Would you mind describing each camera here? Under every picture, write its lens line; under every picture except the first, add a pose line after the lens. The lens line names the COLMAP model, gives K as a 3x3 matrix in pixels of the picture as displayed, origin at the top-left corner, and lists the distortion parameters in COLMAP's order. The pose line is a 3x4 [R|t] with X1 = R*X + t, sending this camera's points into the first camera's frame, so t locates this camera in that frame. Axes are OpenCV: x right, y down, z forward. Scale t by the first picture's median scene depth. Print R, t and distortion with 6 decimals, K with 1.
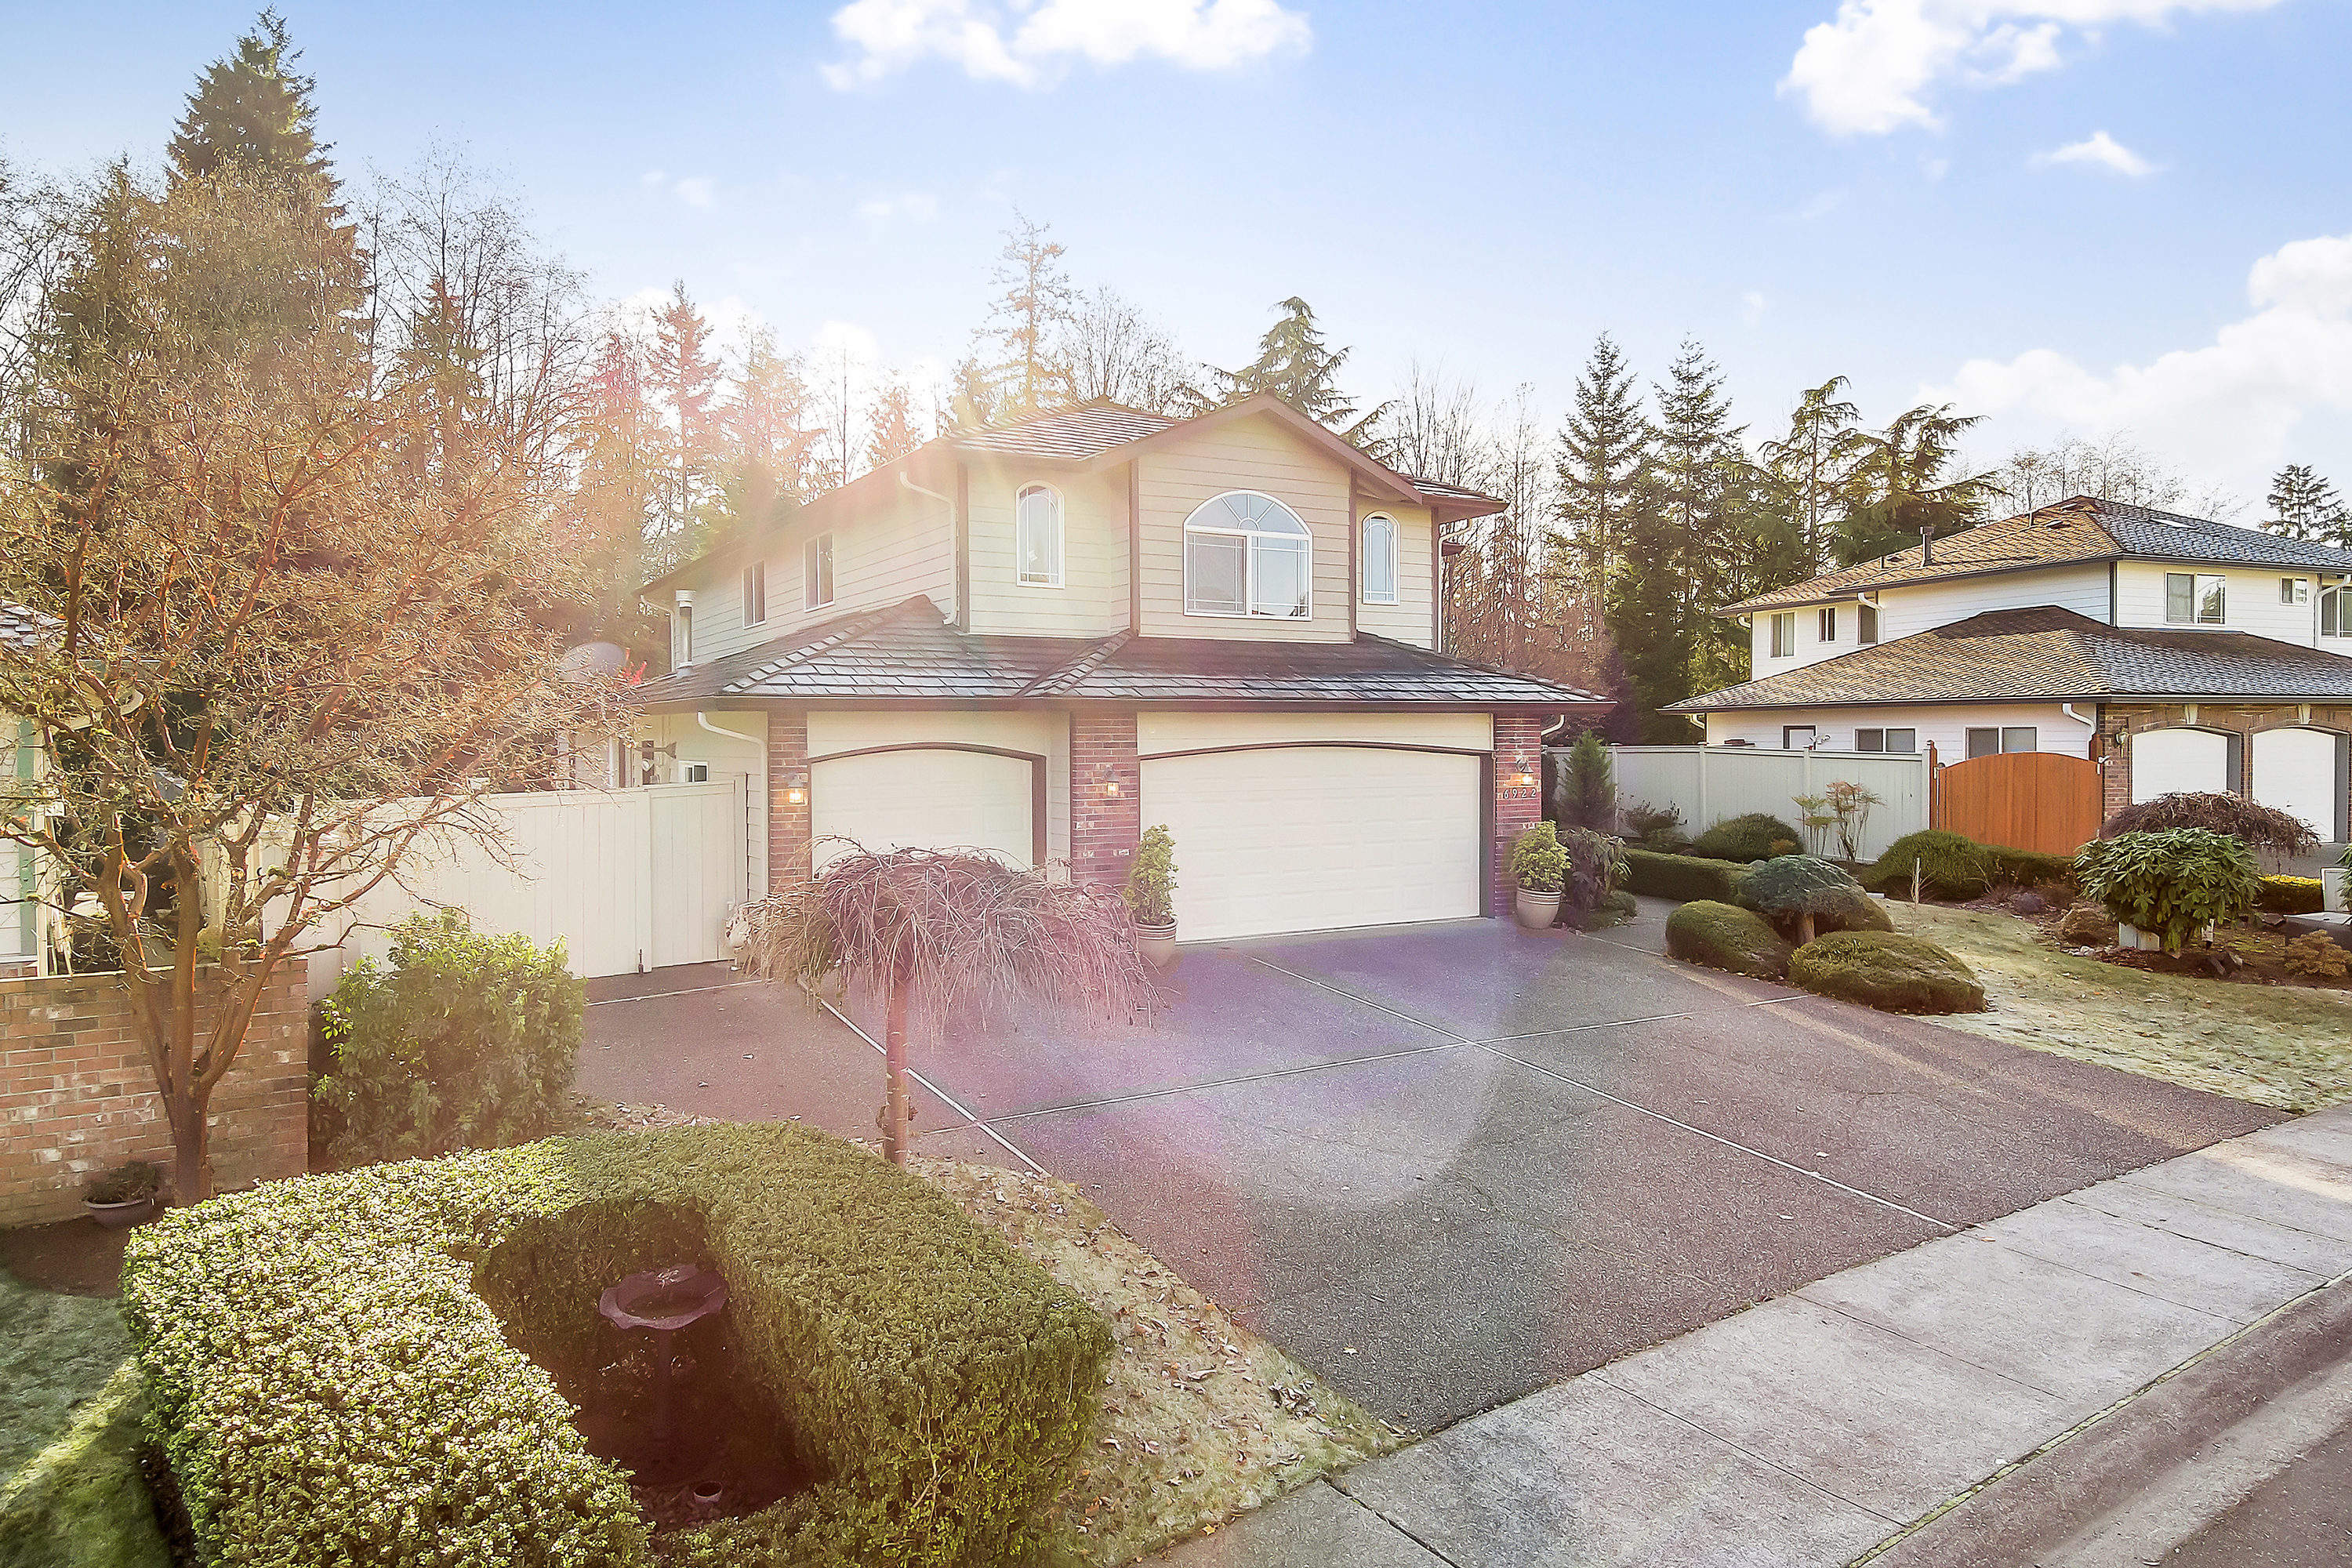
lens RADIAL K [[1408.9, 0, 1176.0], [0, 1408.9, 784.0], [0, 0, 1]] dist [0.075744, -0.100444]
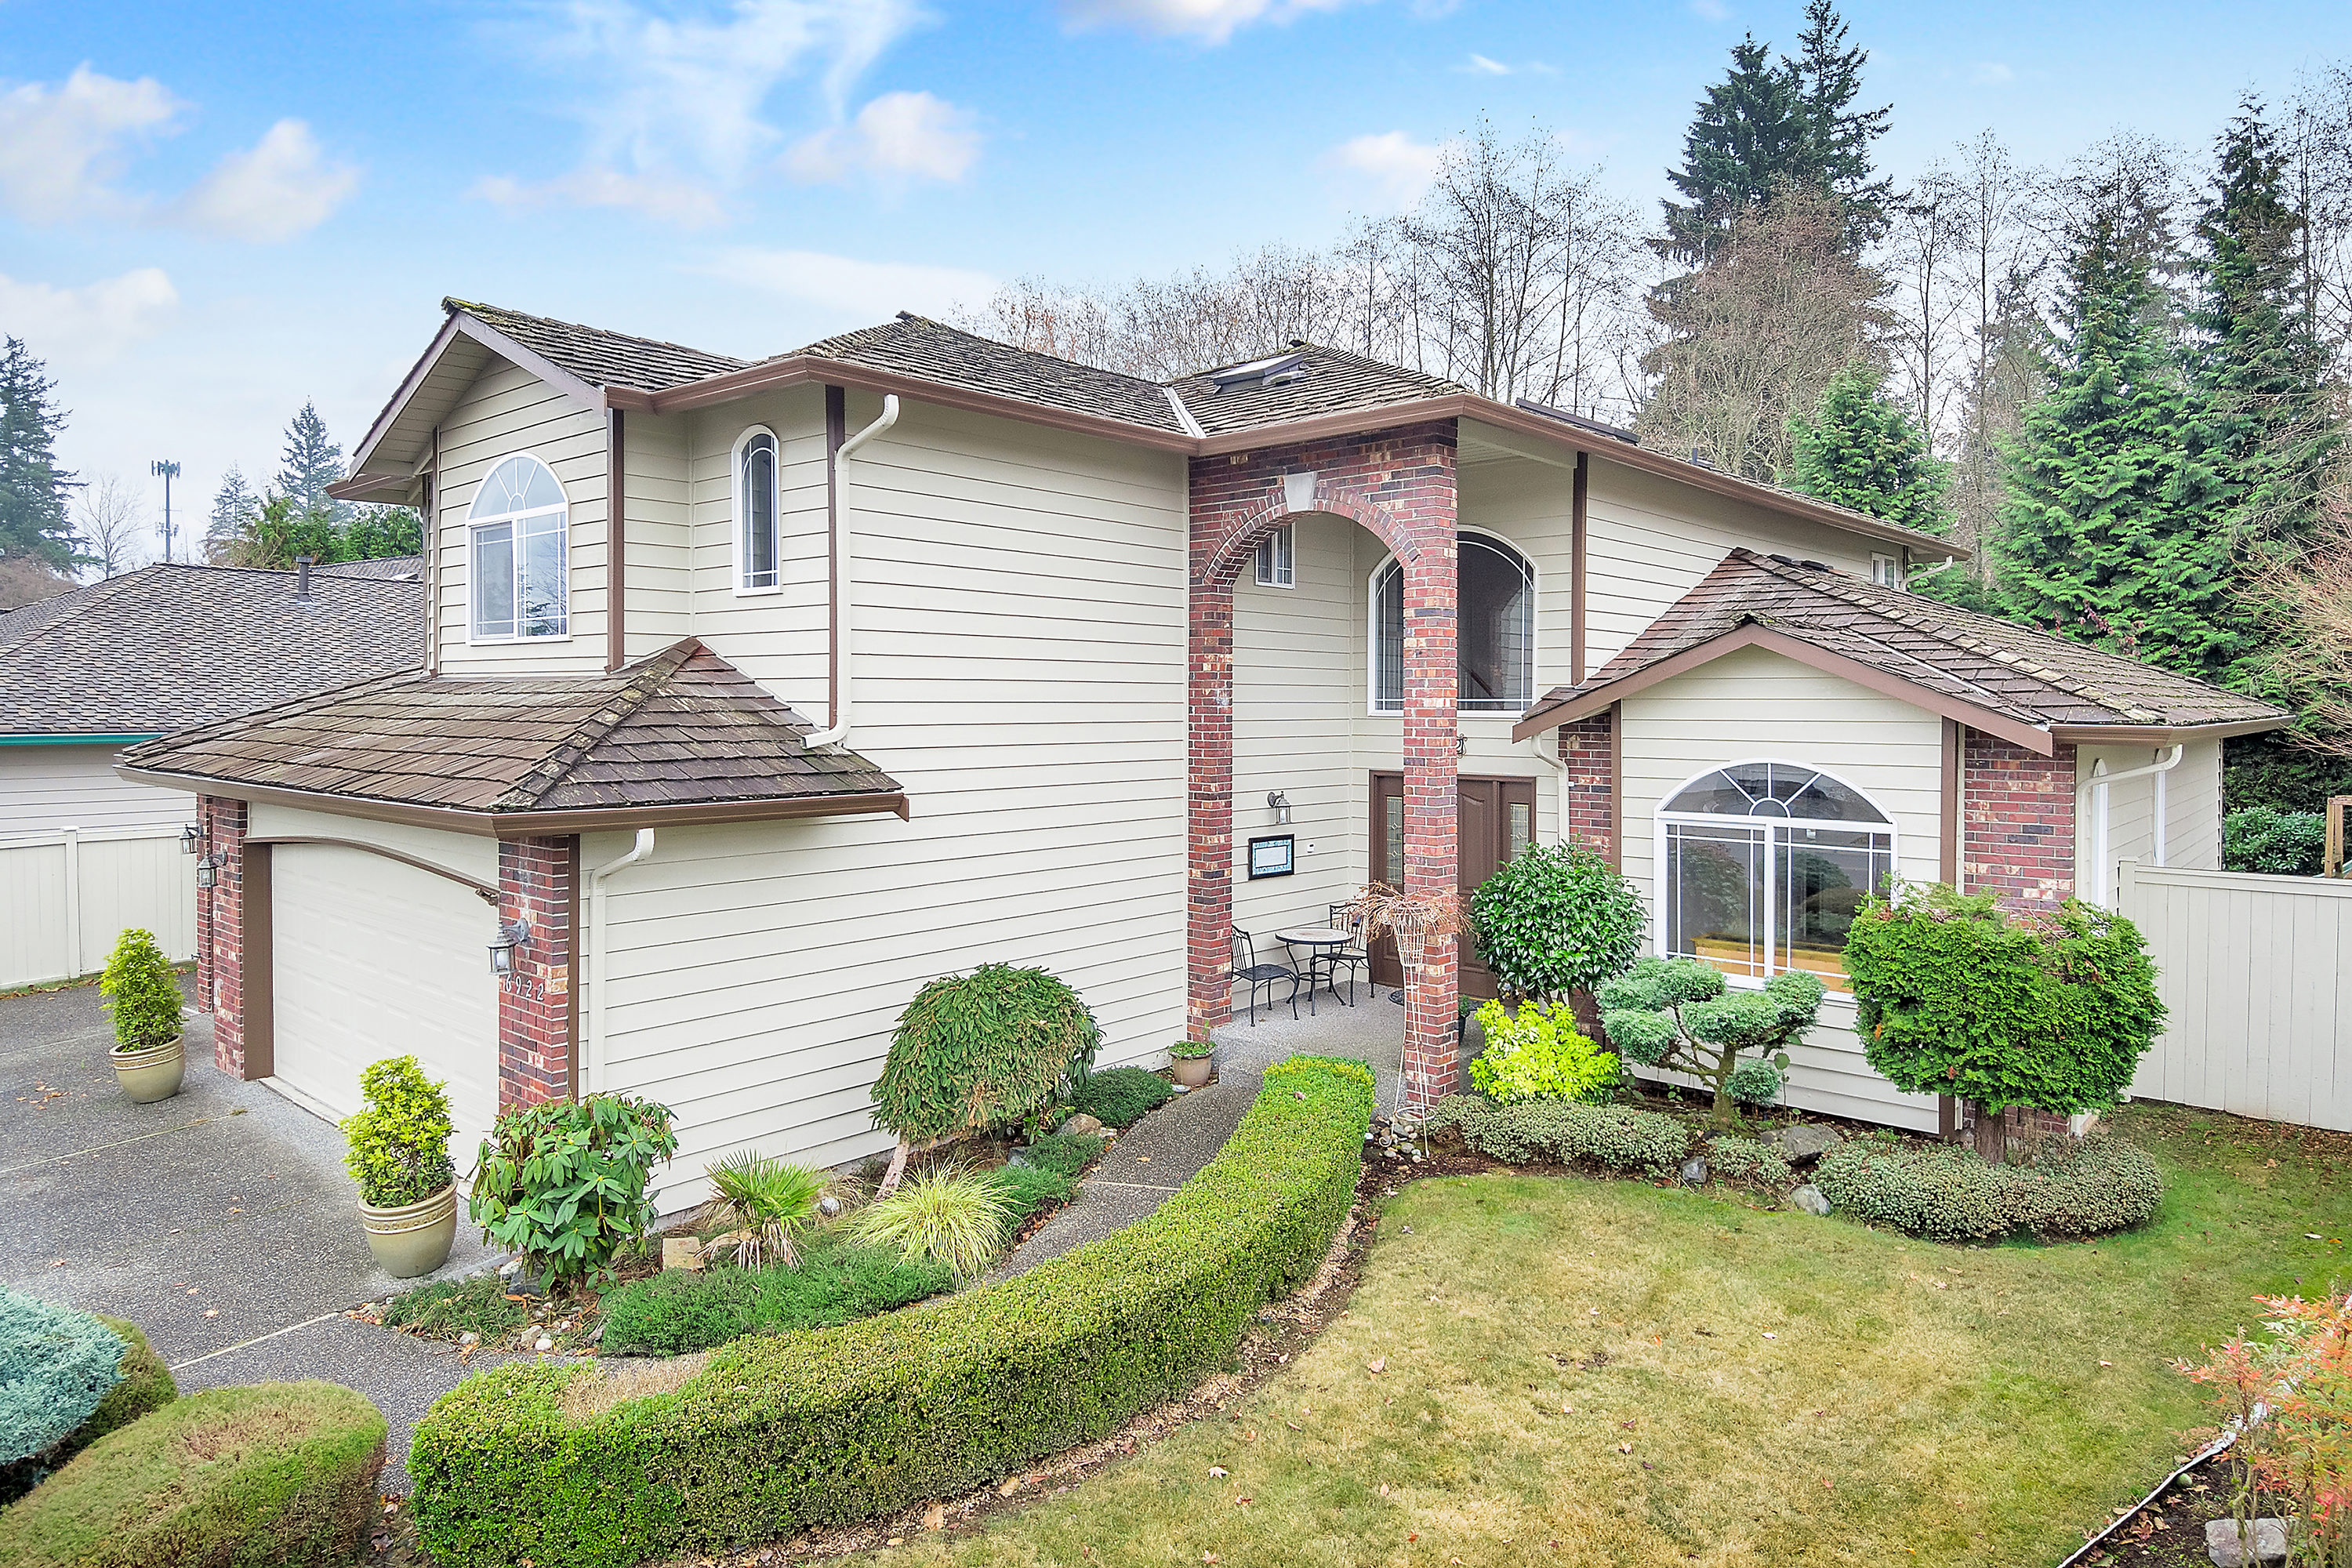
lens RADIAL K [[1416.4, 0, 1174.3], [0, 1416.4, 704.4], [0, 0, 1]] dist [0.050059, -0.075533]
pose [[0.324721, 0.008470, -0.945772, 0.261377], [-0.035441, 0.999367, -0.003219, -0.032192], [0.945146, 0.034565, 0.324815, 0.354195]]
